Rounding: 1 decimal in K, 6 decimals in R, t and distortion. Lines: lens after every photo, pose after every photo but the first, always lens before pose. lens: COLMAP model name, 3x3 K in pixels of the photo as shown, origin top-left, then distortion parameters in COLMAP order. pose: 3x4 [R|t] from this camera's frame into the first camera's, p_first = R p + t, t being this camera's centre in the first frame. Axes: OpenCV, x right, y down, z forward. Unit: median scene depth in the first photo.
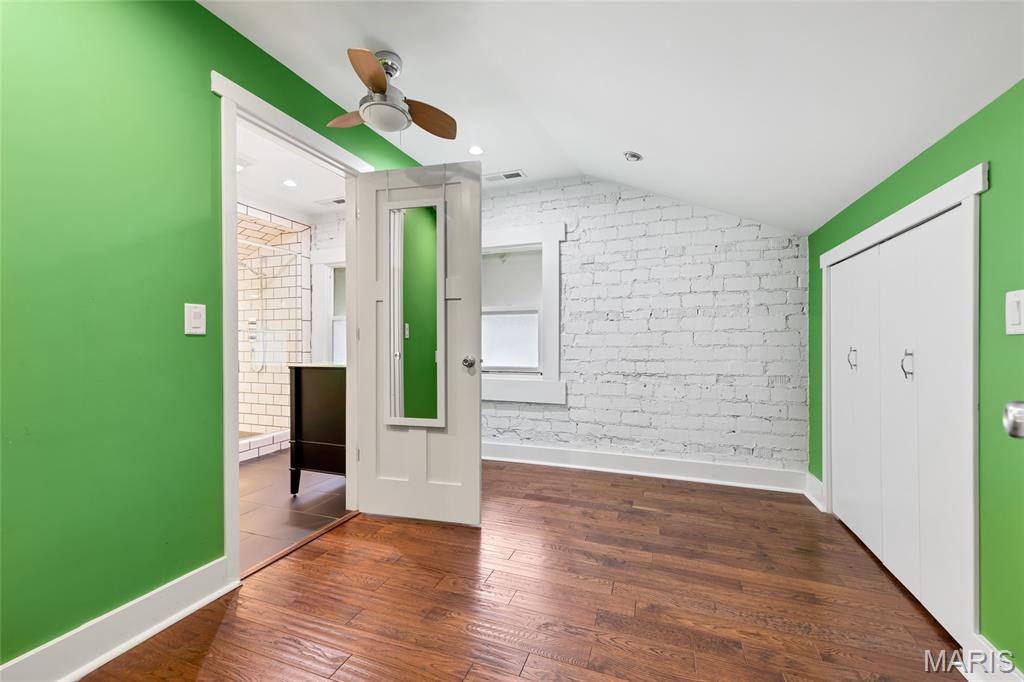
lens RADIAL K [[405.4, 0, 515.1], [0, 405.4, 343.6], [0, 0, 1]] dist [0.004531, 0.000126]
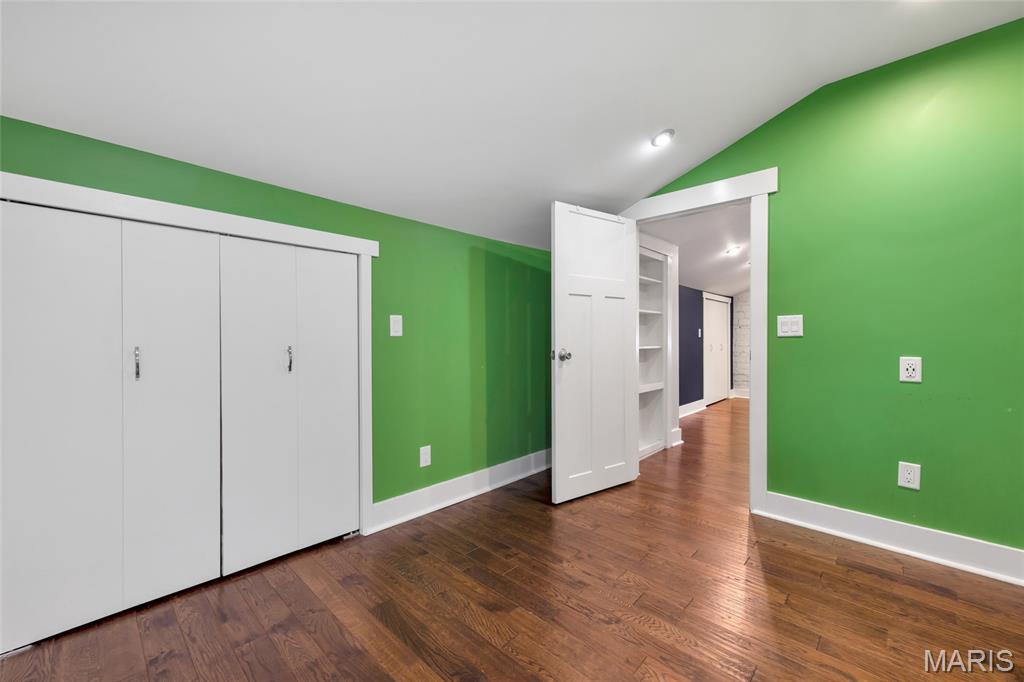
lens RADIAL K [[405.4, 0, 511.7], [0, 405.4, 339.4], [0, 0, 1]] dist [0.004531, 0.000126]
pose [[-0.915197, -0.000425, 0.403007, -0.178942], [0.003186, 0.999961, 0.008290, -0.025761], [-0.402994, 0.008871, -0.915160, 3.353341]]
